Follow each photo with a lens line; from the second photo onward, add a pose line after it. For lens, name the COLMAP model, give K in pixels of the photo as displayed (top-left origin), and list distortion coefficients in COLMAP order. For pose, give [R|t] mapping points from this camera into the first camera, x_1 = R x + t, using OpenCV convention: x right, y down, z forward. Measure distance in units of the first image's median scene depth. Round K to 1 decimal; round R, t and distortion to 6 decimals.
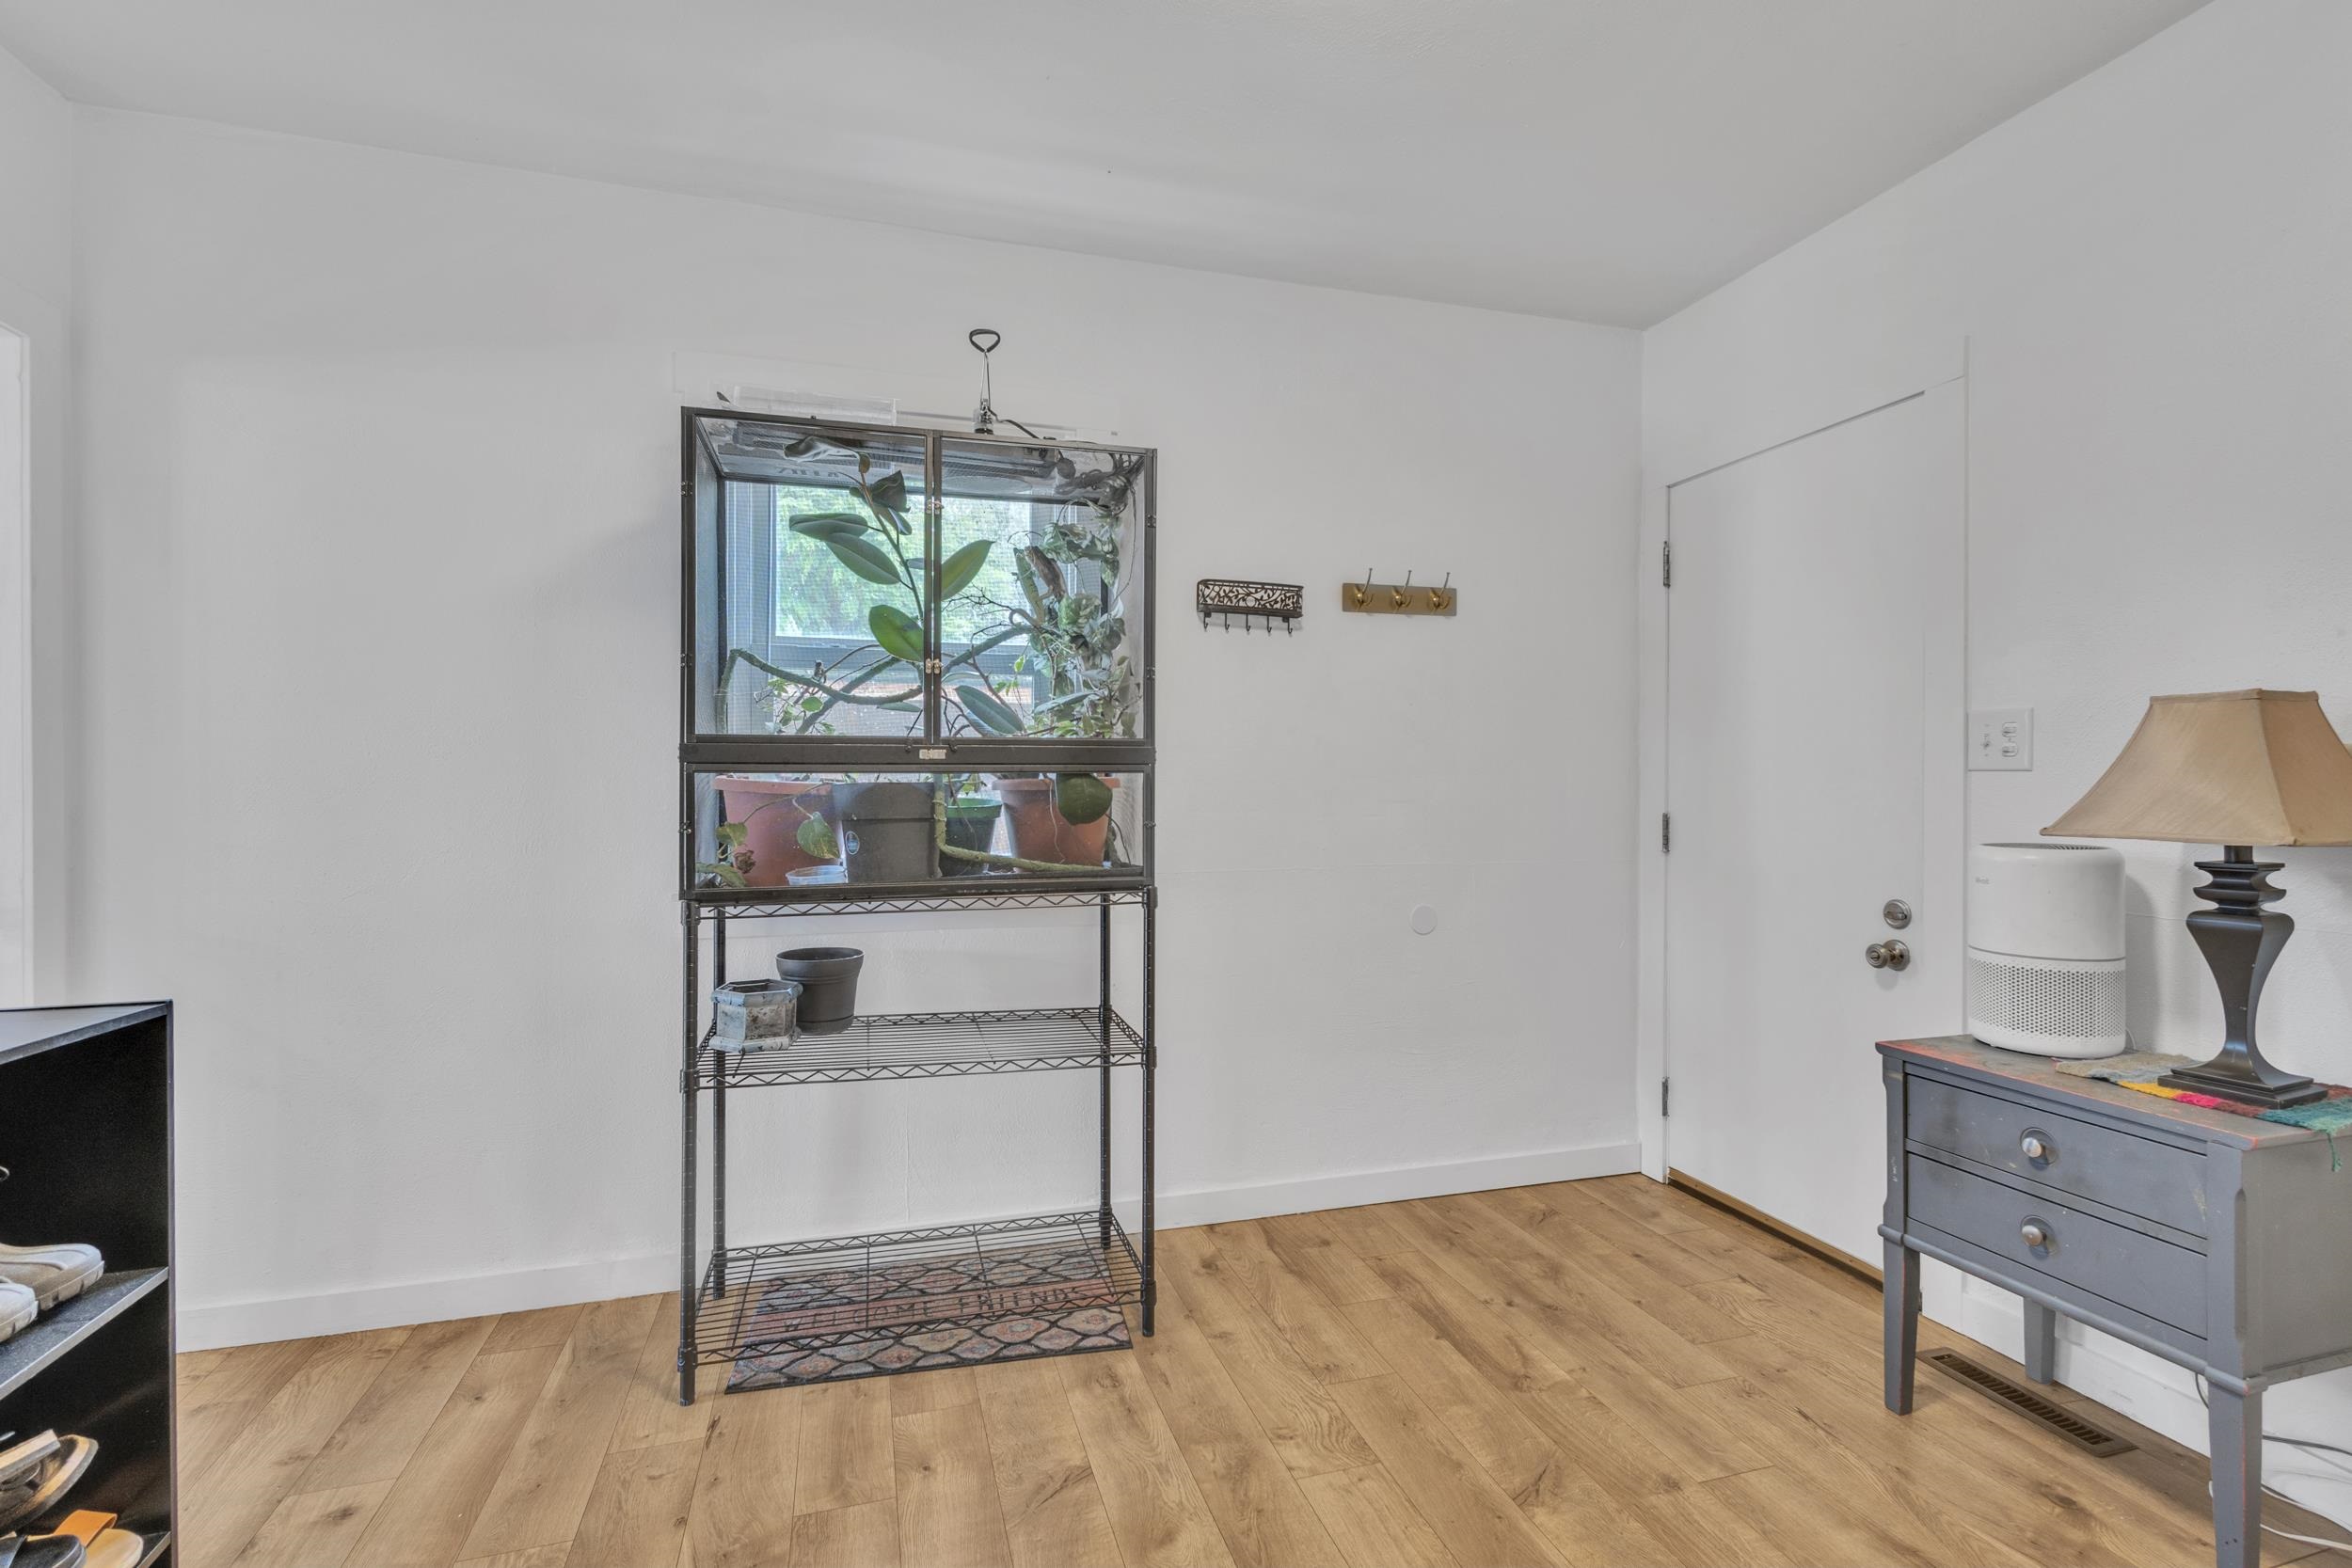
lens RADIAL K [[1087.5, 0, 1171.0], [0, 1087.5, 780.1], [0, 0, 1]] dist [0.013472, -0.003912]
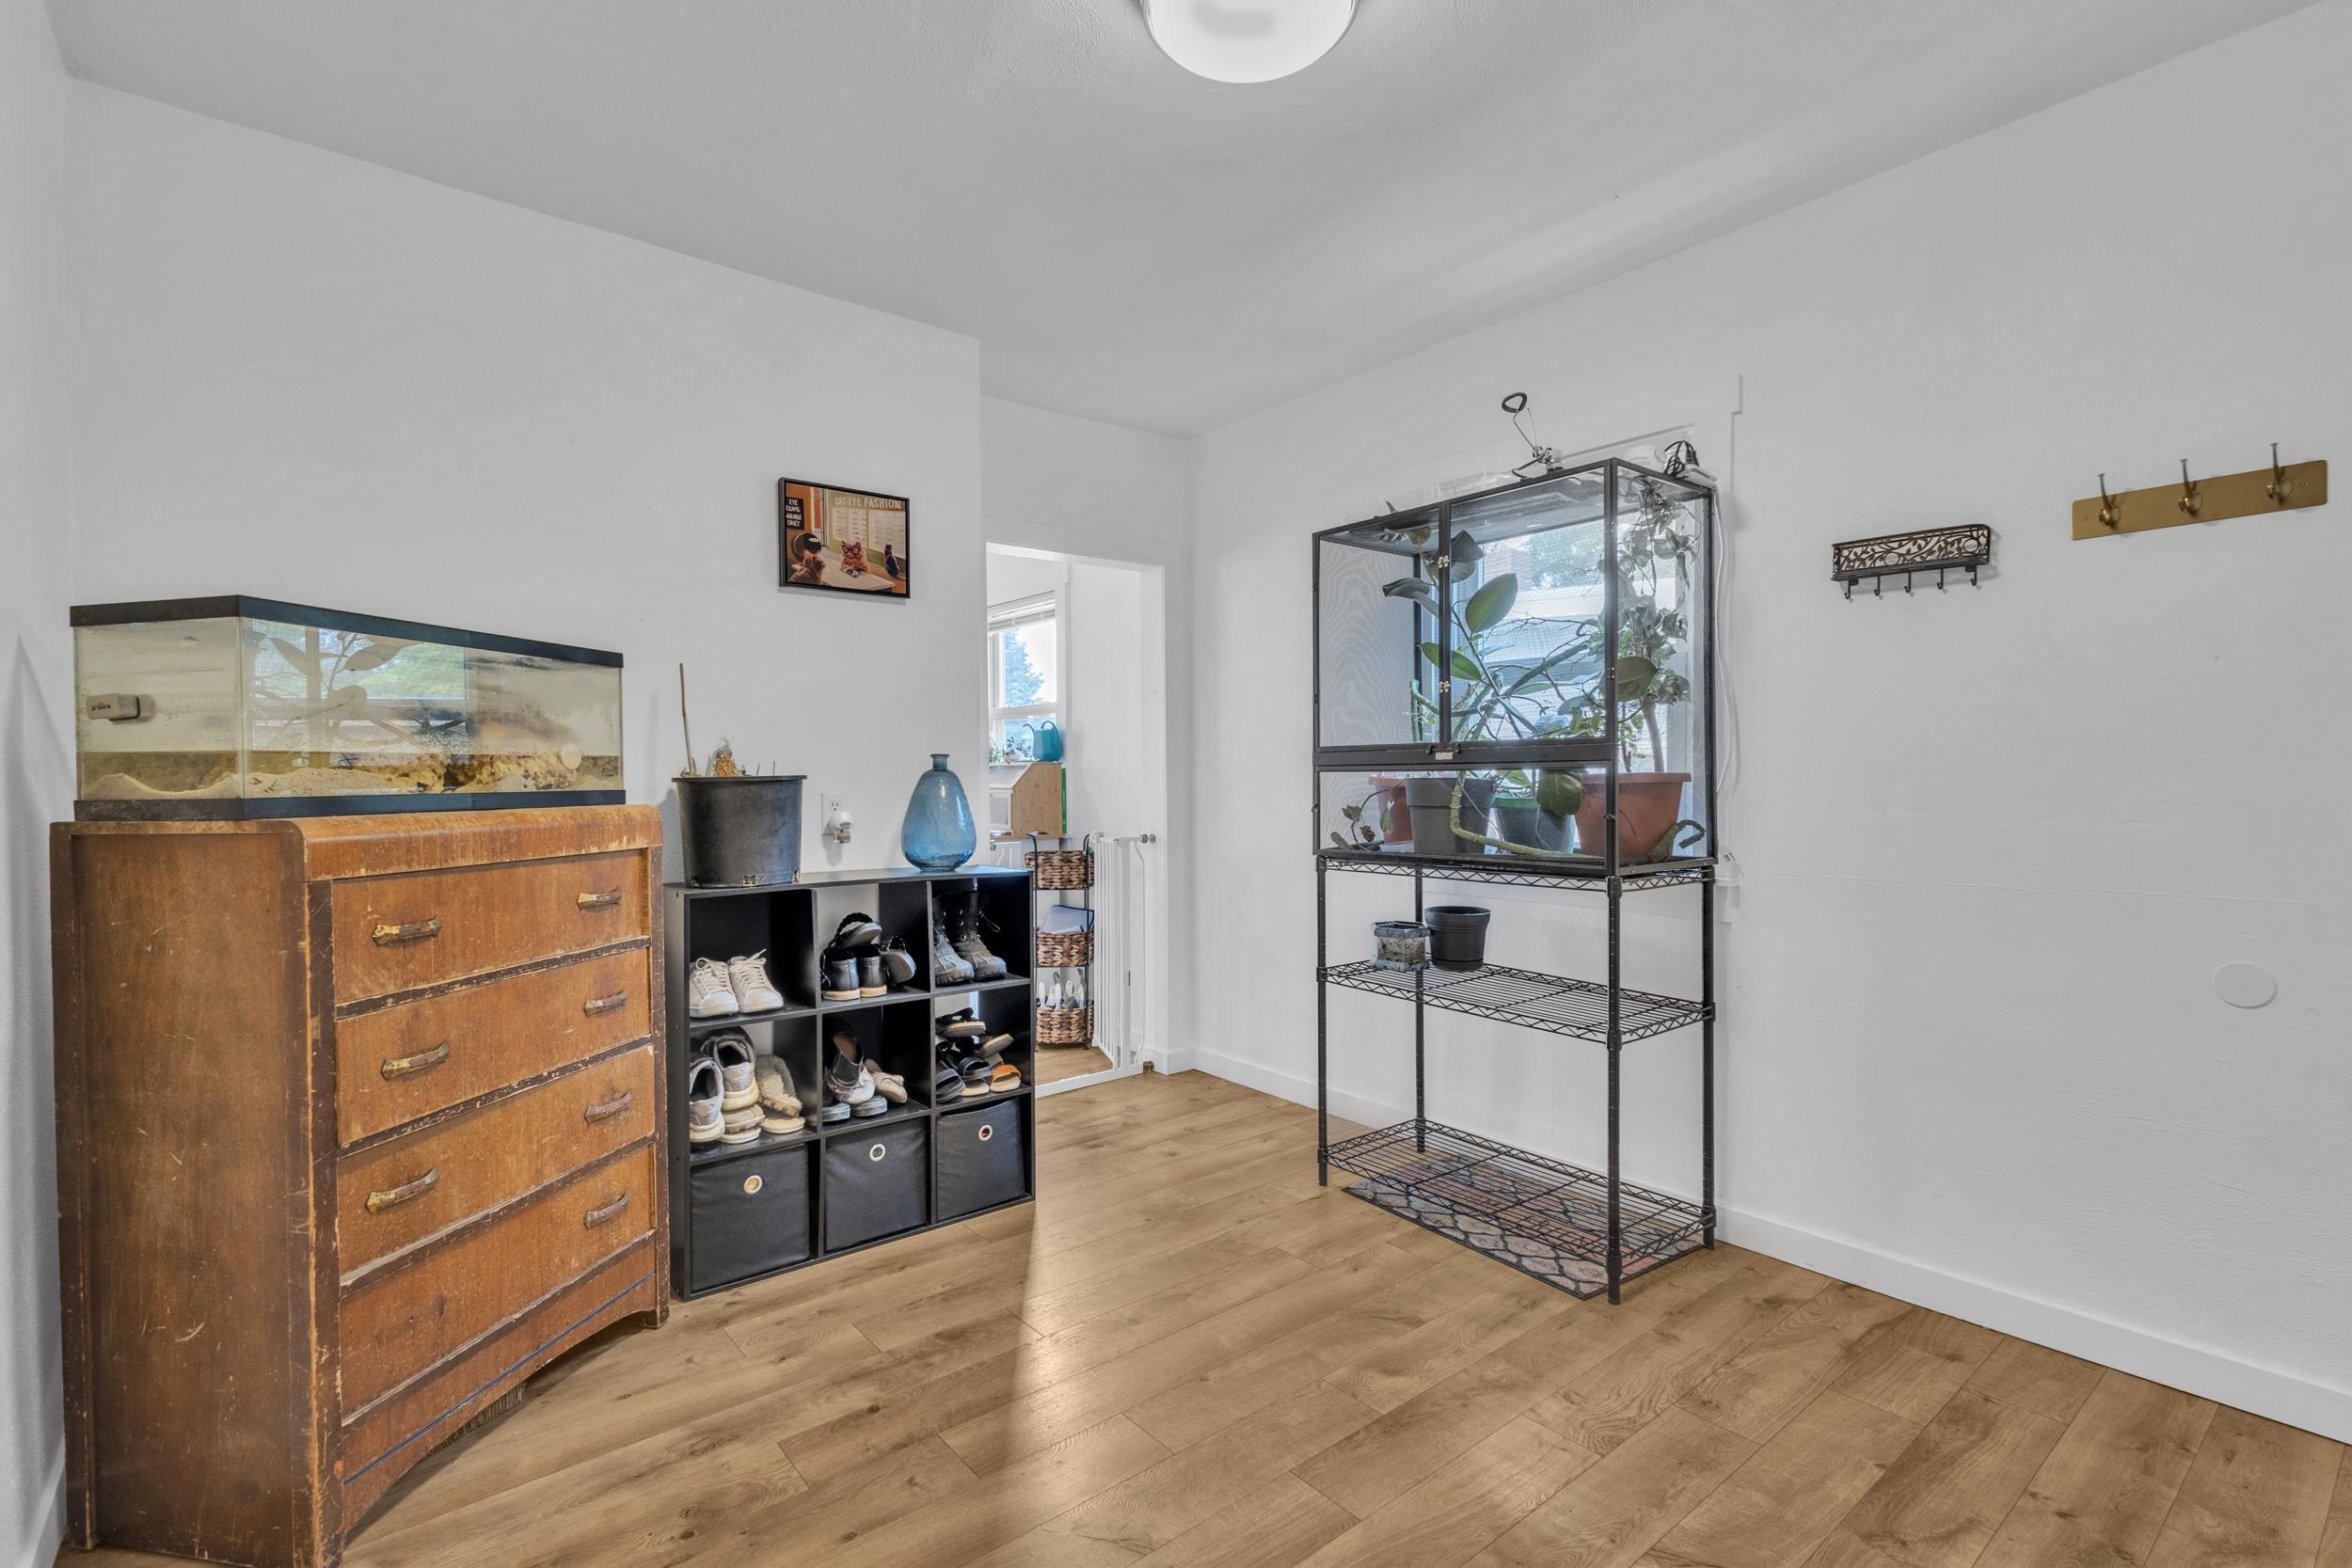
lens RADIAL K [[1087.5, 0, 1185.4], [0, 1087.5, 780.0], [0, 0, 1]] dist [0.013472, -0.003912]
pose [[0.379937, -0.000532, -0.925012, 0.815681], [0.006731, 0.999975, 0.002190, -0.000143], [0.924988, -0.007058, 0.379931, 0.227320]]
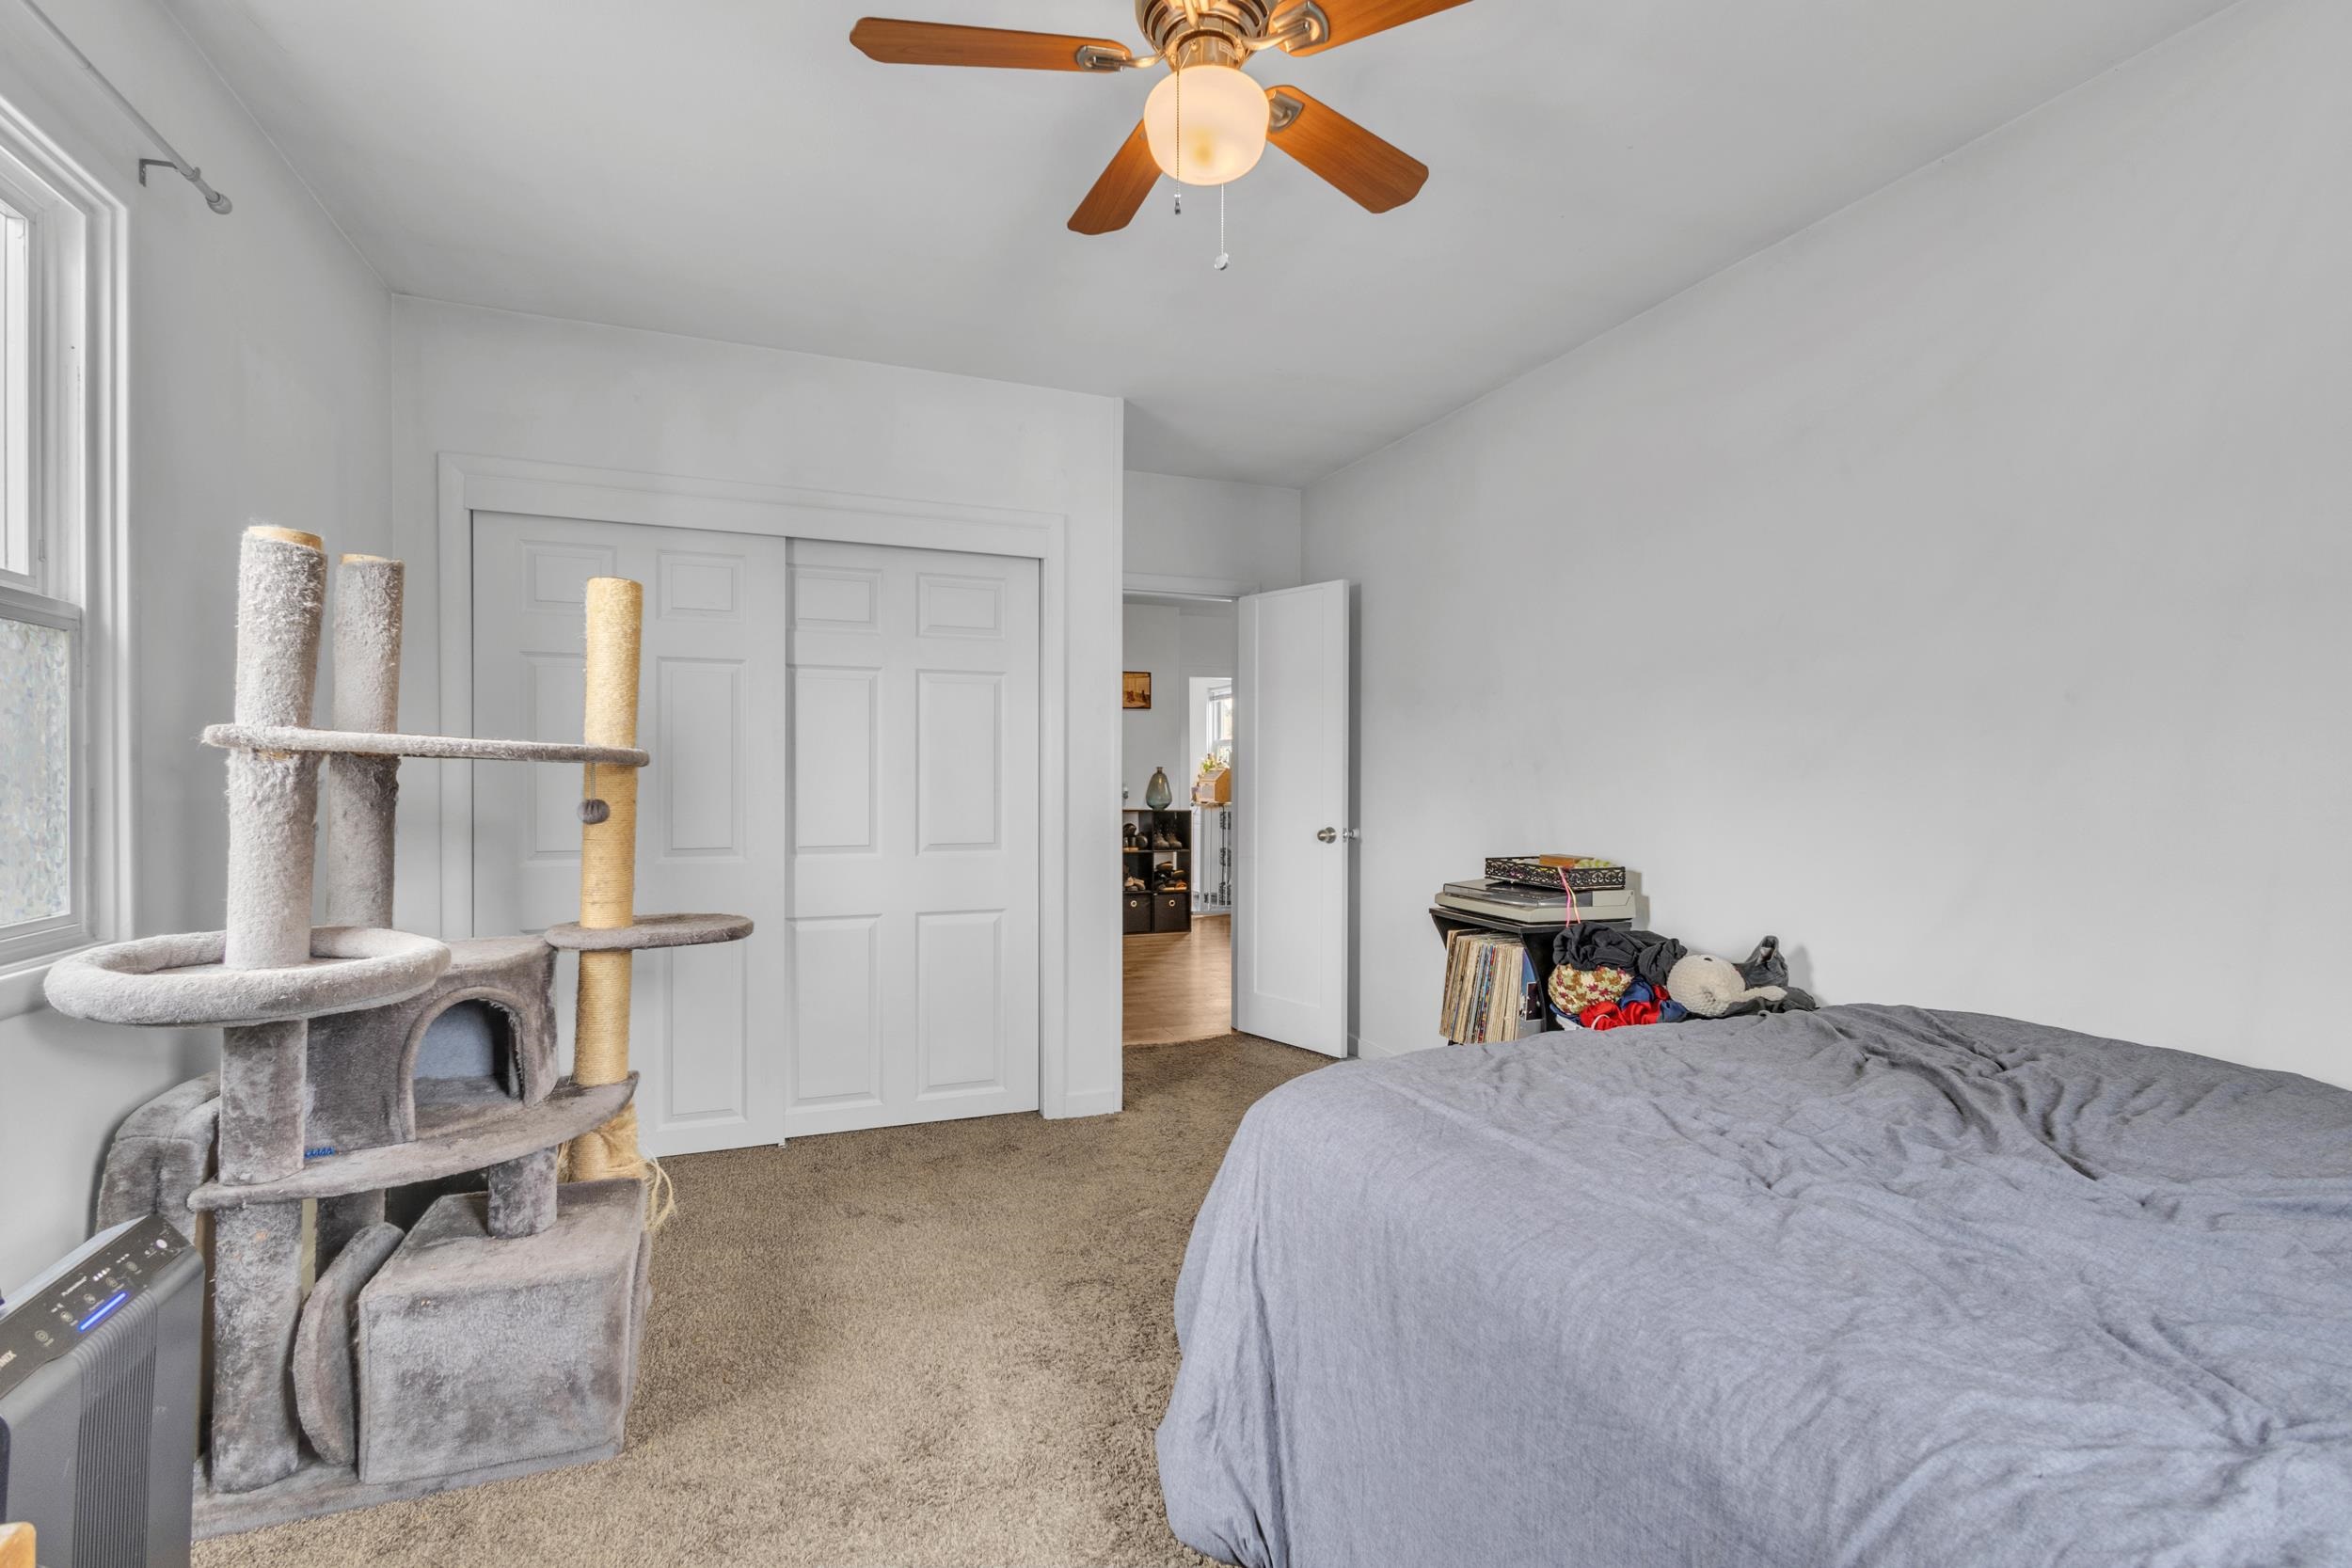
lens RADIAL K [[1087.5, 0, 1175.5], [0, 1087.5, 779.0], [0, 0, 1]] dist [0.013472, -0.003912]
pose [[0.081917, -0.002071, -0.996637, 3.168067], [-0.001799, 0.999996, -0.002226, 0.017112], [0.996638, 0.001975, 0.081913, 0.209366]]
